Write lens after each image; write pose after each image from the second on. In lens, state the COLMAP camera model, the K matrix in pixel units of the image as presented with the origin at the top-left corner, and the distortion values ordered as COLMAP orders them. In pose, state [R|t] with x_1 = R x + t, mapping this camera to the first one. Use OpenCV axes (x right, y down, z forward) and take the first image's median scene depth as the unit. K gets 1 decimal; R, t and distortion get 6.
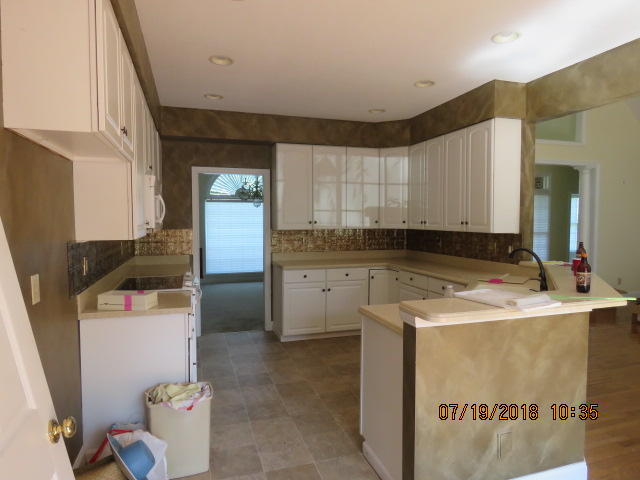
lens RADIAL K [[410.1, 0, 320.0], [0, 410.1, 240.0], [0, 0, 1]] dist [-0.002943, -0.000545]
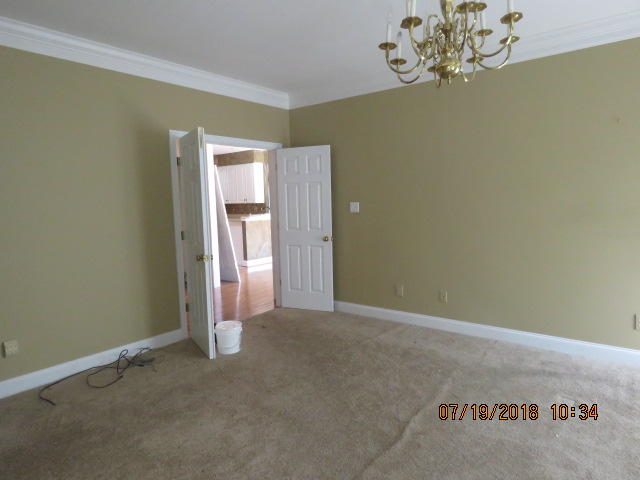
lens RADIAL K [[410.1, 0, 320.0], [0, 410.1, 240.0], [0, 0, 1]] dist [-0.002943, -0.000545]
pose [[0.831423, -0.070427, 0.551159, -0.748842], [0.048679, 0.997353, 0.054010, 0.101400], [-0.553504, -0.018076, 0.832650, -1.525230]]
